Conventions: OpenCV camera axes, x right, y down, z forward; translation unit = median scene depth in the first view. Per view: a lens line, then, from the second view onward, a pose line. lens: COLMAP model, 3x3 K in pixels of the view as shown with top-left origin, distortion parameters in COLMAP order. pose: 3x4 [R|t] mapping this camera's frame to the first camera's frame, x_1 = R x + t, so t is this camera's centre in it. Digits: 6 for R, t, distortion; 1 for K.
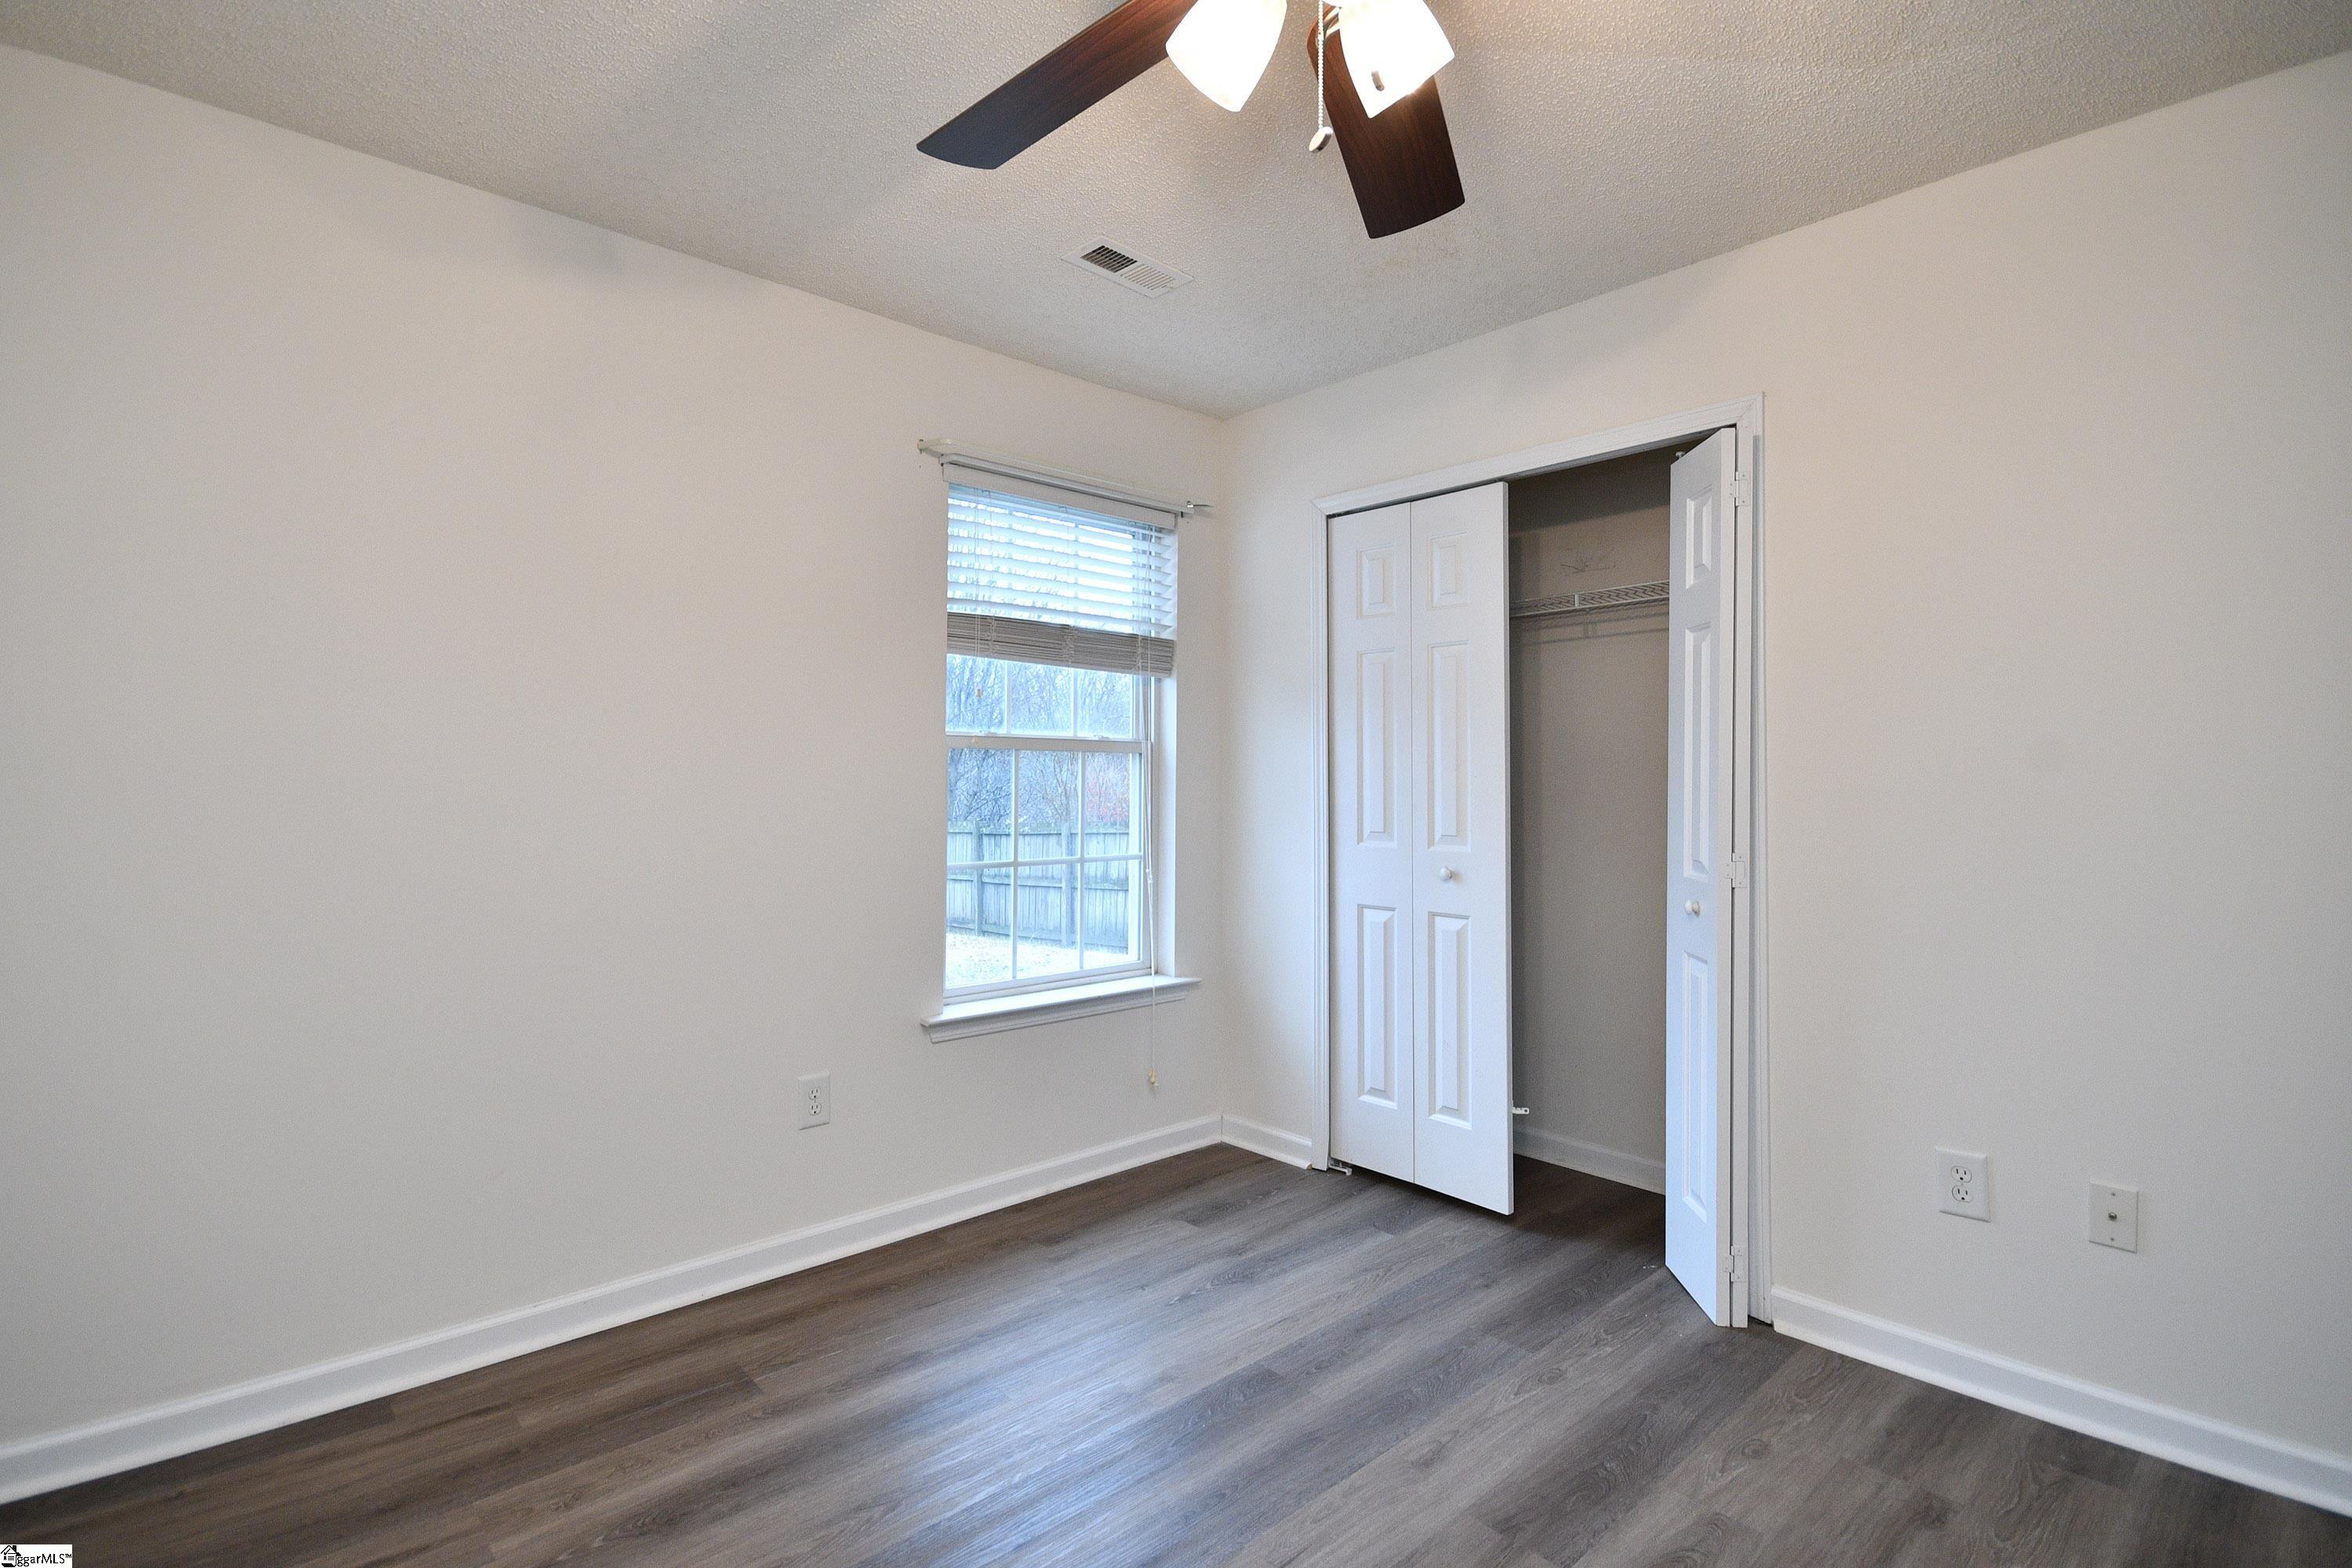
lens RADIAL K [[1062.2, 0, 1173.7], [0, 1062.2, 740.8], [0, 0, 1]] dist [0.000812, -0.009258]
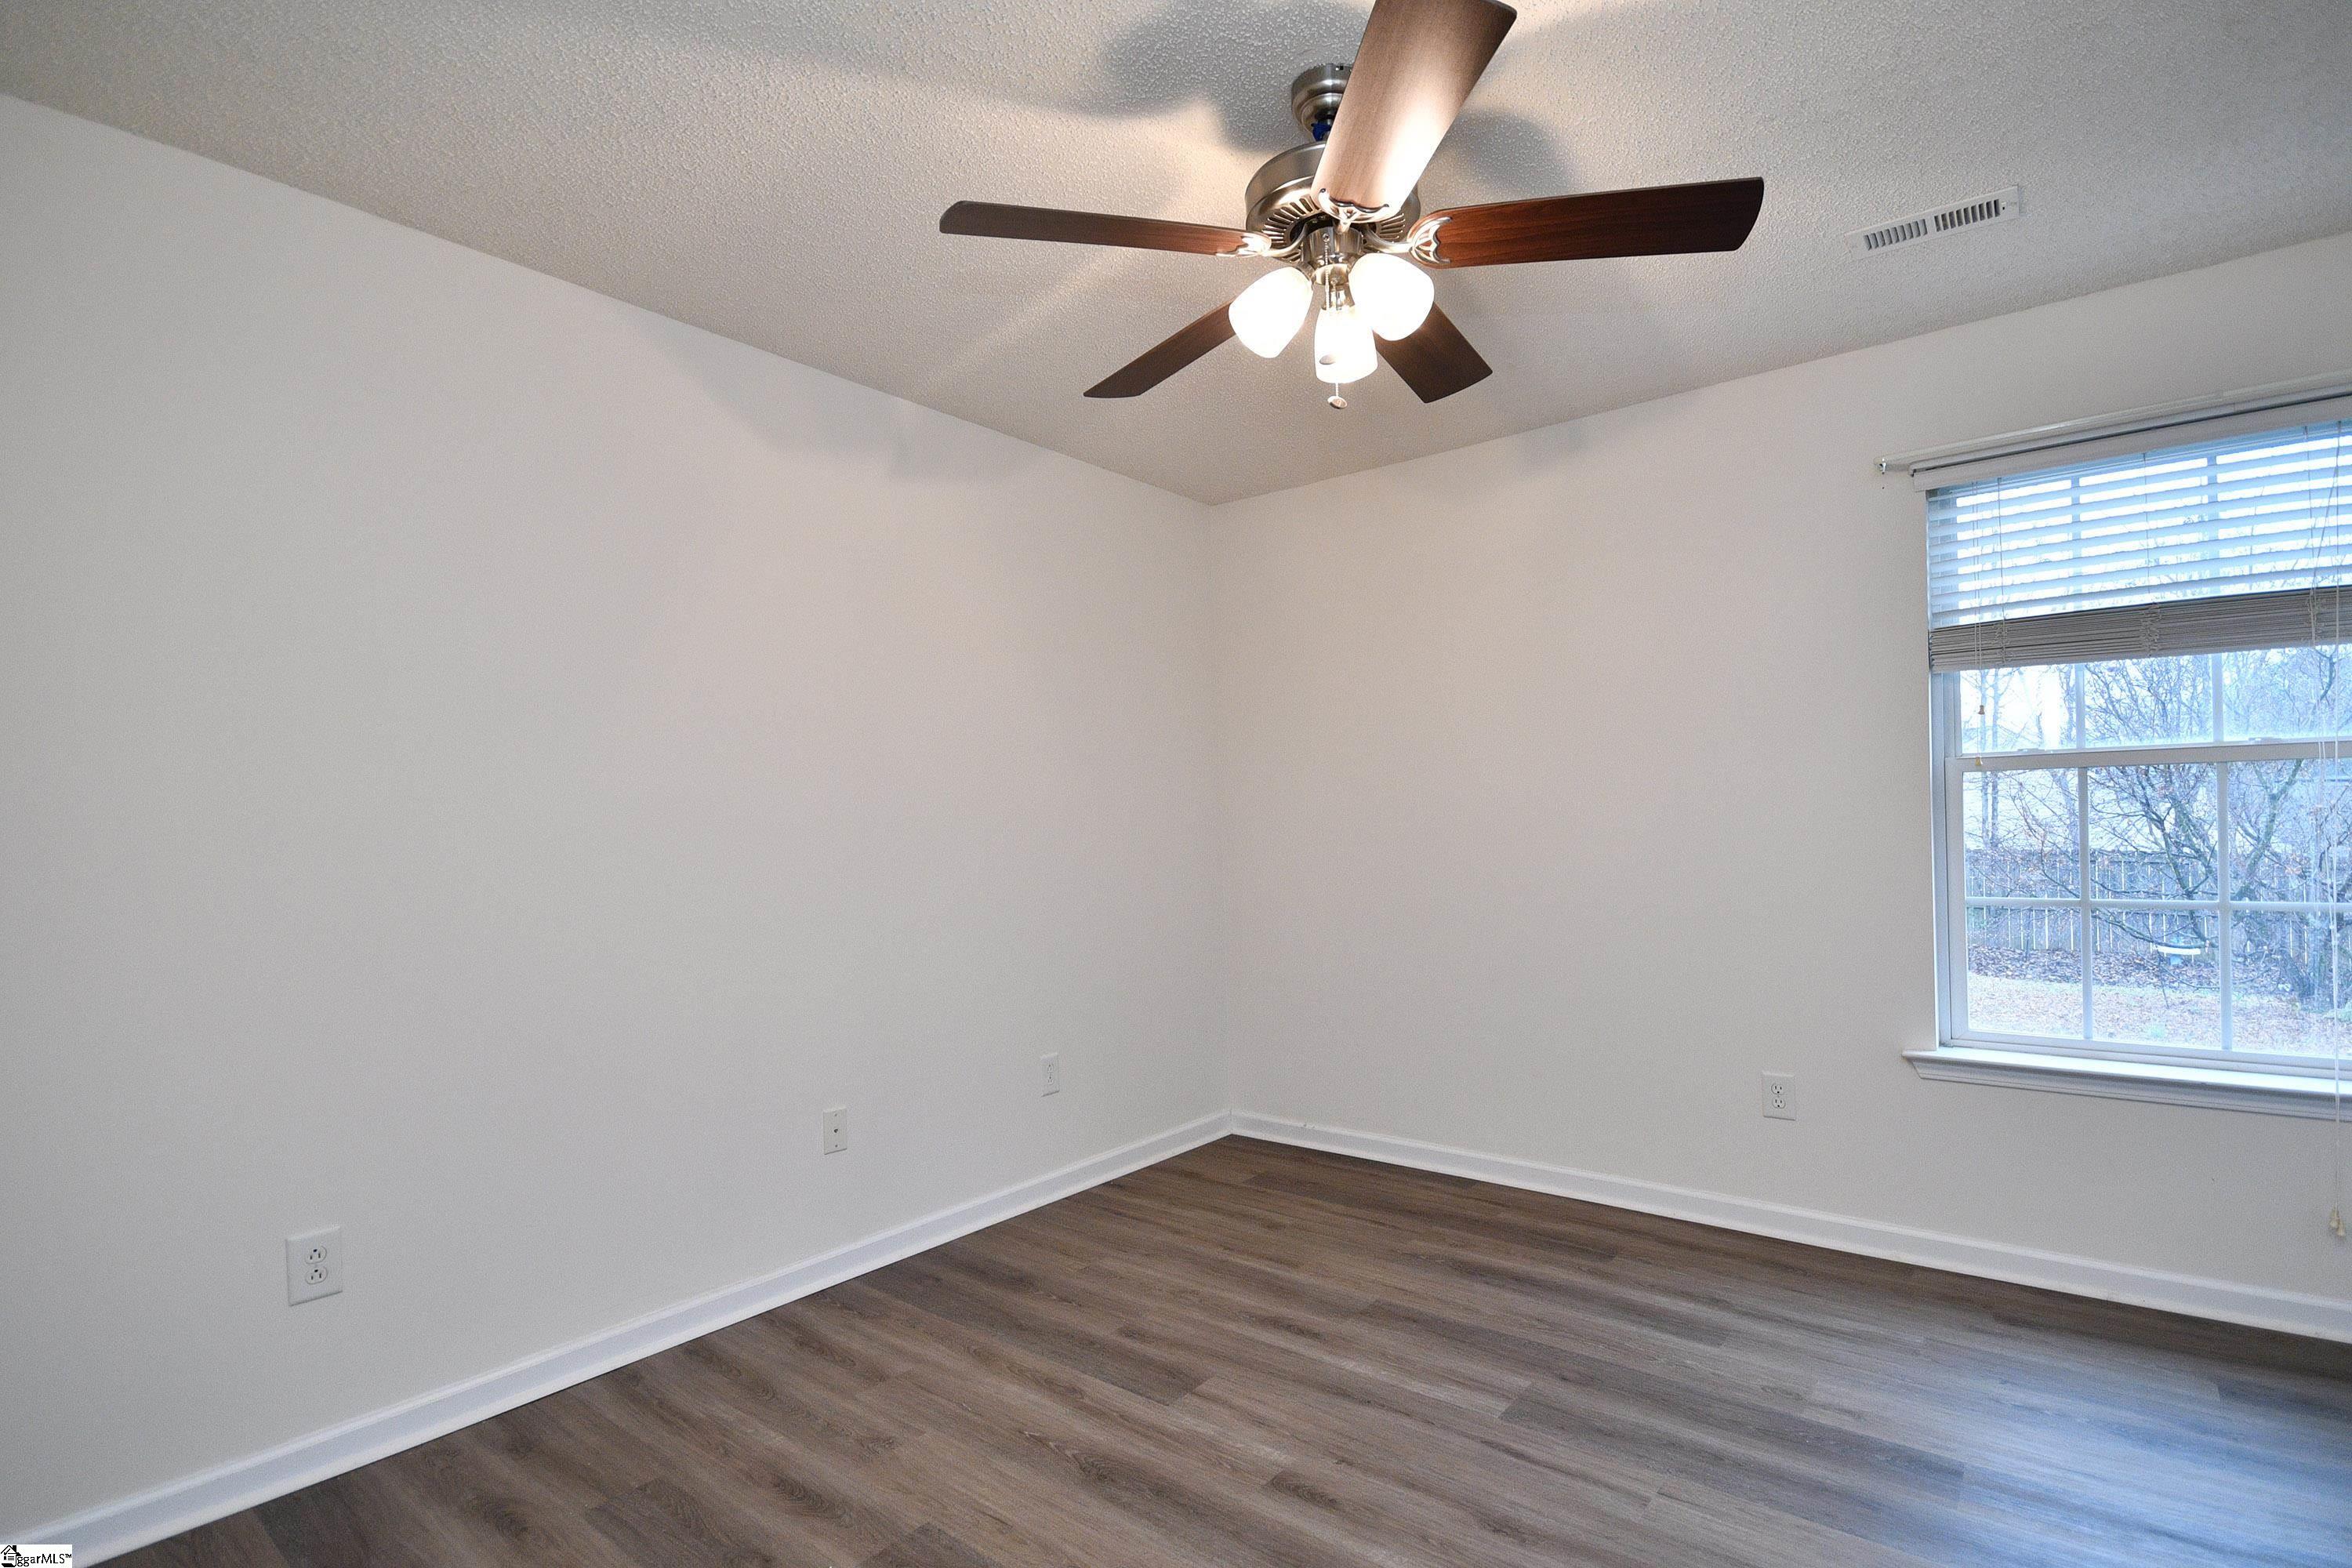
lens RADIAL K [[1044.6, 0, 1182.0], [0, 1044.6, 815.0], [0, 0, 1]] dist [-0.001129, -0.000589]
pose [[0.197106, -0.020966, -0.980158, 0.667352], [0.056081, 0.998375, -0.010078, 0.019091], [0.978777, -0.052981, 0.197961, 0.186187]]
